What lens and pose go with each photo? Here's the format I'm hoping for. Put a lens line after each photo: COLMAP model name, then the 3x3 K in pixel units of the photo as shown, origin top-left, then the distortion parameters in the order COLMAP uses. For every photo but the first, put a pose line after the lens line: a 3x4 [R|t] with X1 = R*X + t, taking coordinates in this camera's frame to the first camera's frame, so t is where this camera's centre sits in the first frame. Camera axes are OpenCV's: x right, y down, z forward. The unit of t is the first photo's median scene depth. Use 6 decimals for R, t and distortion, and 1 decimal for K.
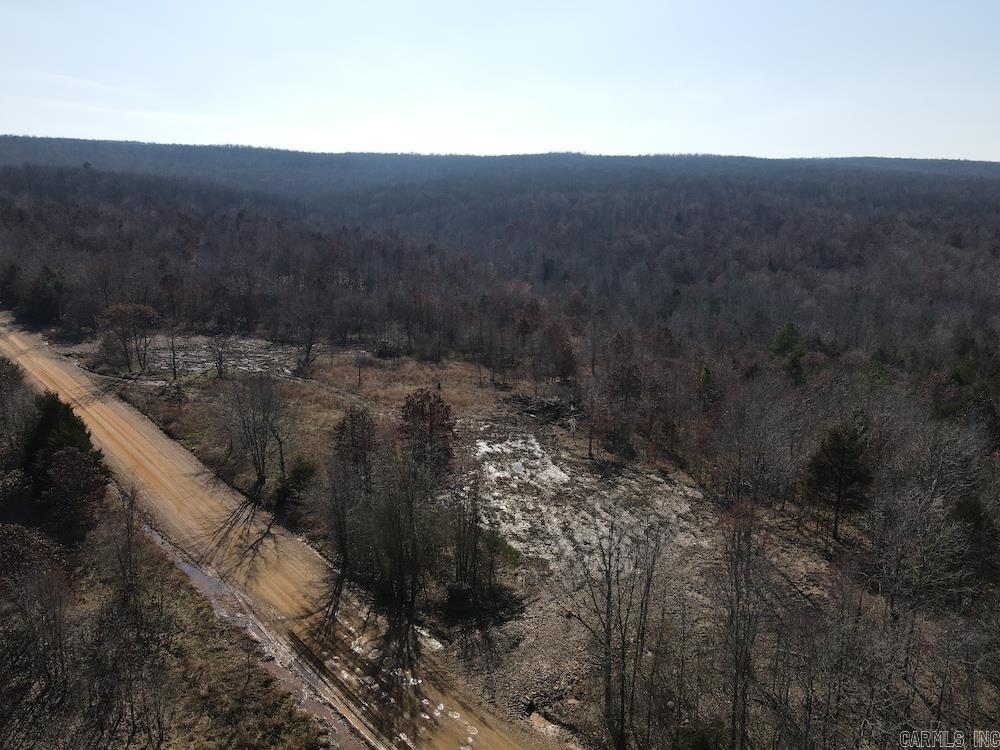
lens RADIAL K [[736.4, 0, 500.3], [0, 736.4, 375.3], [0, 0, 1]] dist [0.006942, 0.010222]
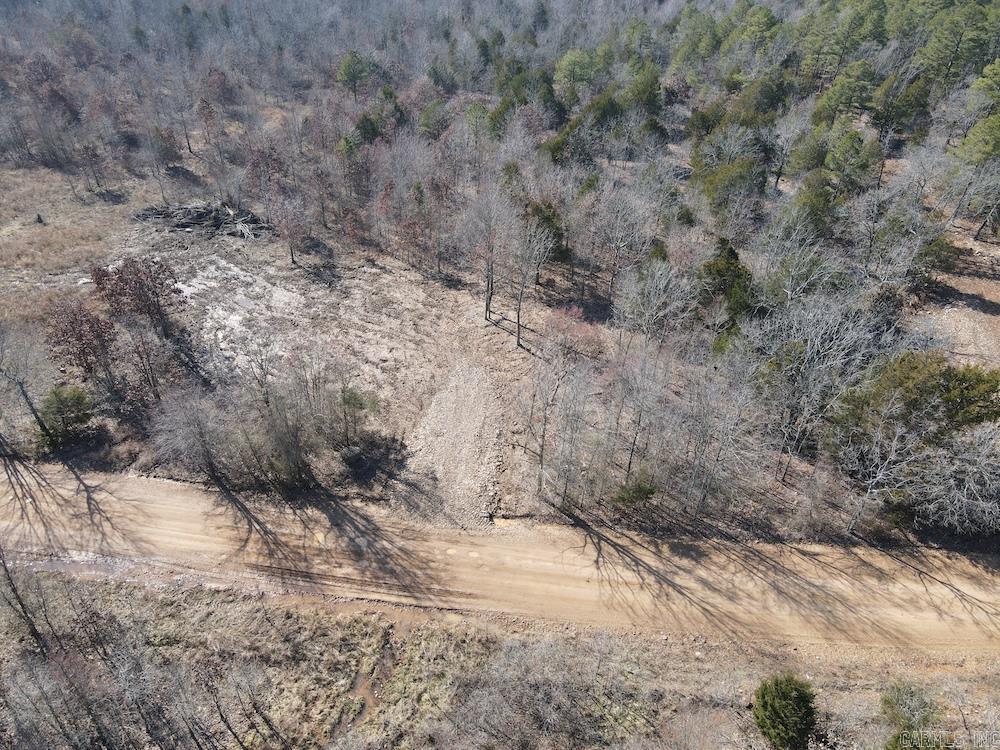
lens RADIAL K [[736.4, 0, 496.9], [0, 736.4, 378.9], [0, 0, 1]] dist [0.006942, 0.010222]
pose [[0.756930, -0.383136, 0.529399, -0.266528], [0.133727, 0.883772, 0.448401, -0.169215], [-0.639667, -0.268613, 0.720190, 0.059991]]
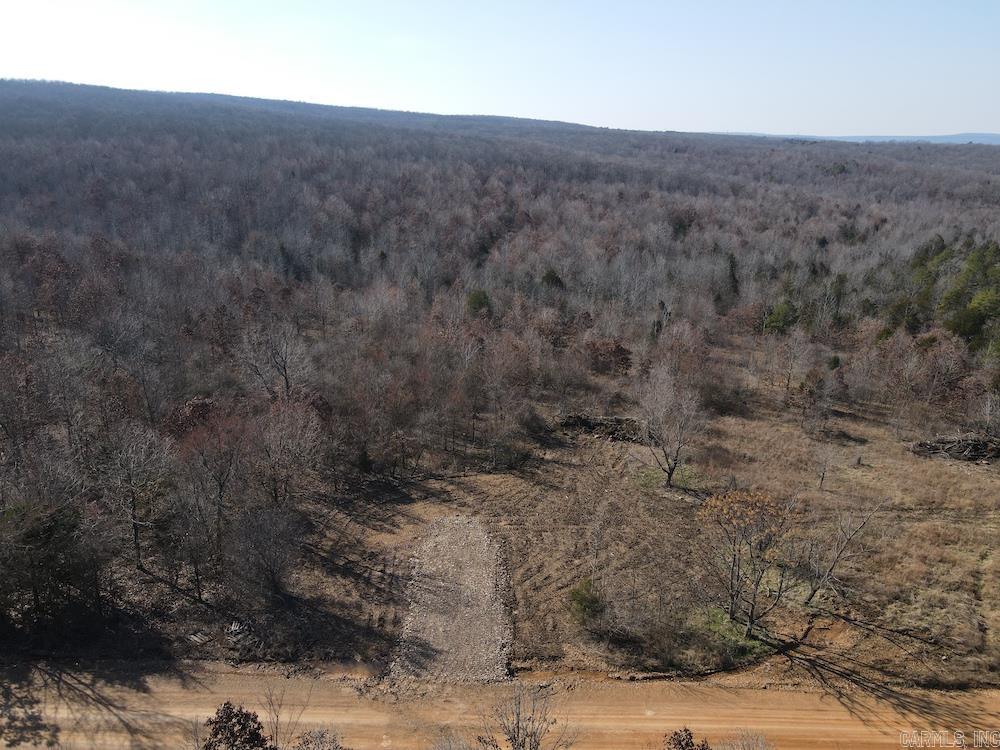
lens RADIAL K [[736.4, 0, 498.5], [0, 736.4, 378.6], [0, 0, 1]] dist [0.006942, 0.010222]
pose [[0.646615, -0.232190, 0.726620, -1.170647], [0.166167, 0.972548, 0.162905, -0.348064], [-0.744498, 0.015403, 0.667447, 1.016617]]
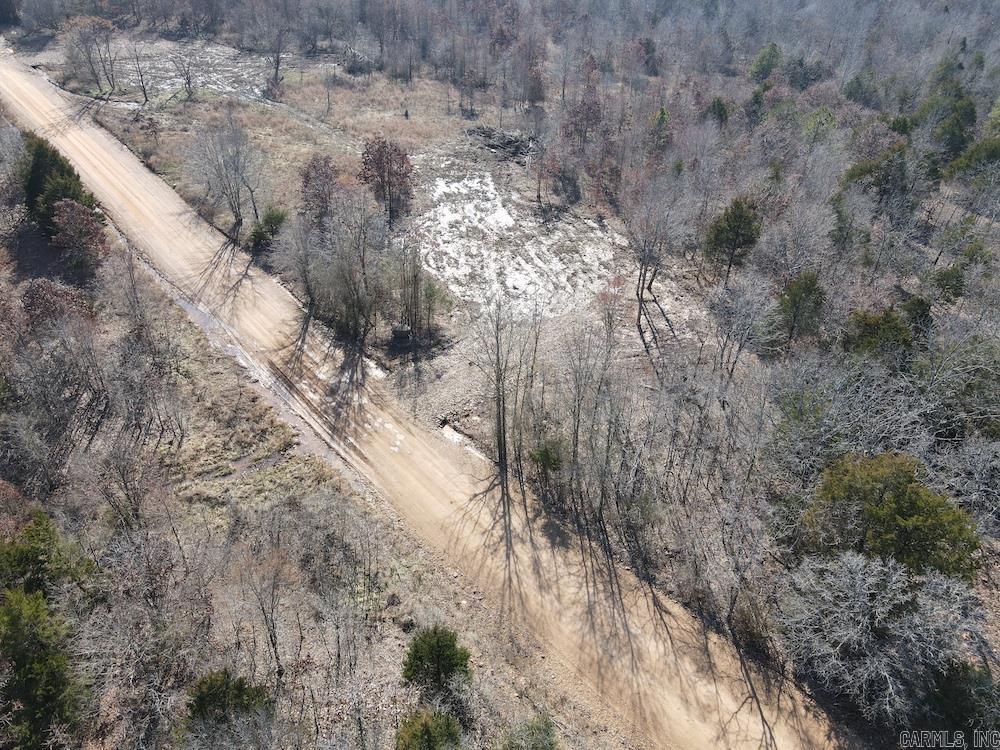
lens RADIAL K [[736.4, 0, 501.1], [0, 736.4, 377.7], [0, 0, 1]] dist [0.006942, 0.010222]
pose [[0.999599, 0.027043, 0.008450, 0.065894], [-0.028128, 0.911486, 0.410368, -0.098518], [0.003396, -0.410441, 0.911881, -0.115950]]
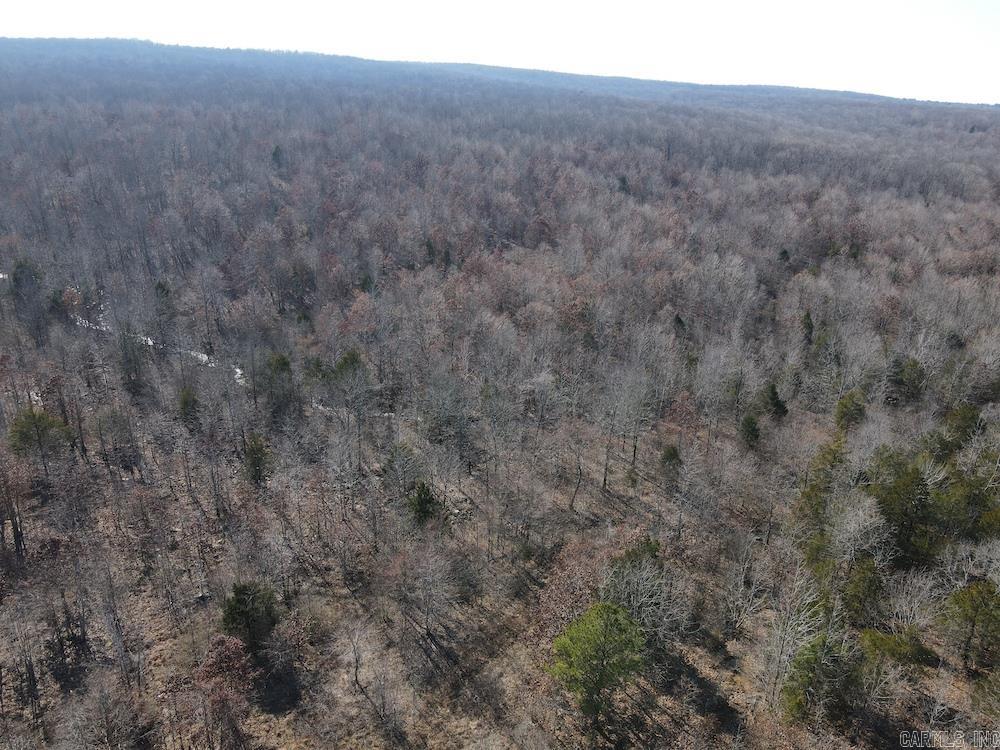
lens RADIAL K [[736.4, 0, 500.6], [0, 736.4, 372.3], [0, 0, 1]] dist [0.006942, 0.010222]
pose [[0.878482, -0.147861, 0.454320, 0.356343], [0.091939, 0.985451, 0.142946, -0.394527], [-0.468846, -0.083806, 0.879295, 1.240771]]
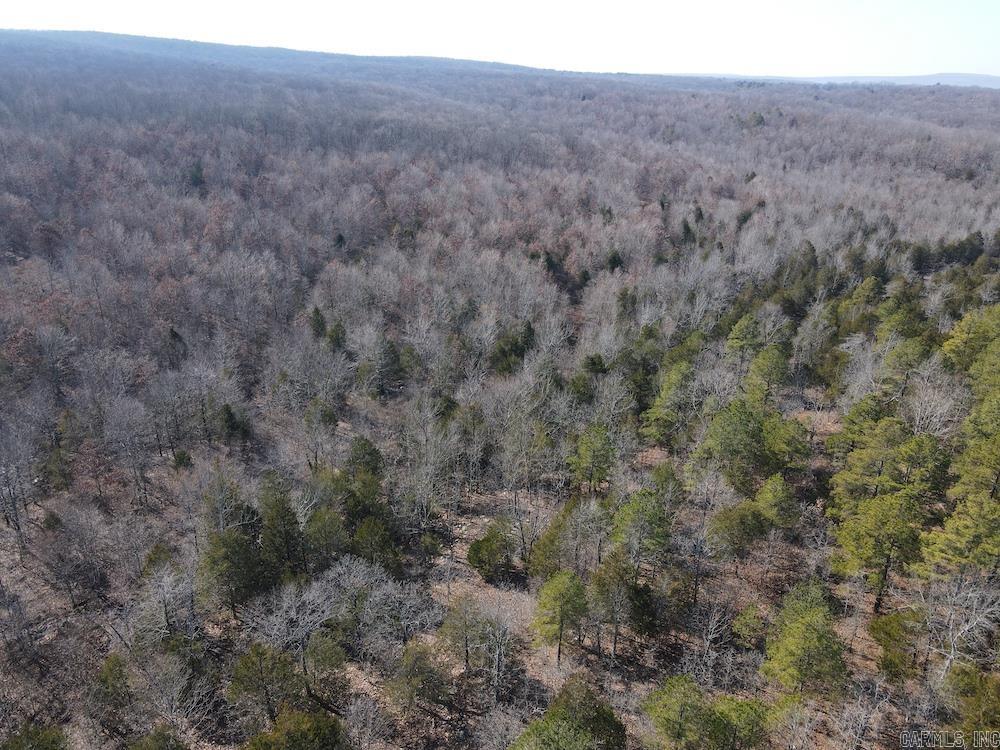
lens RADIAL K [[736.4, 0, 501.4], [0, 736.4, 373.9], [0, 0, 1]] dist [0.006942, 0.010222]
pose [[0.622059, -0.288524, 0.727871, 0.776985], [0.176717, 0.957377, 0.228473, -0.383685], [-0.762767, -0.013496, 0.646532, 1.061391]]
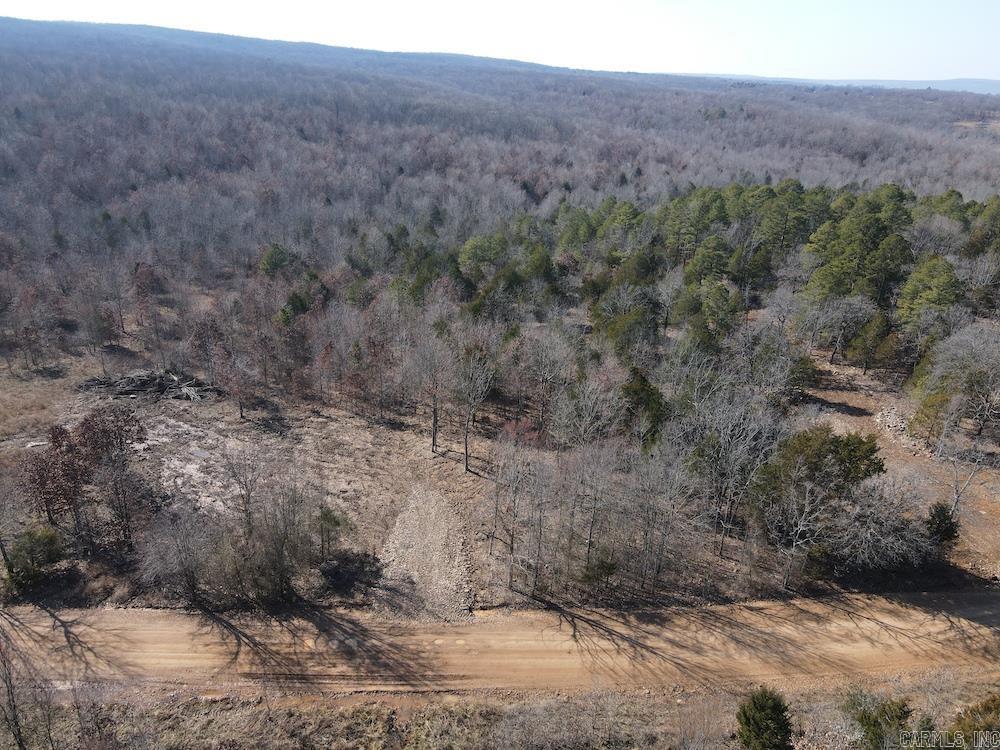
lens RADIAL K [[736.4, 0, 497.3], [0, 736.4, 377.9], [0, 0, 1]] dist [0.006942, 0.010222]
pose [[0.645121, -0.277171, 0.712036, -0.388313], [0.155326, 0.960000, 0.232966, -0.139693], [-0.748126, -0.039693, 0.662368, 0.028182]]
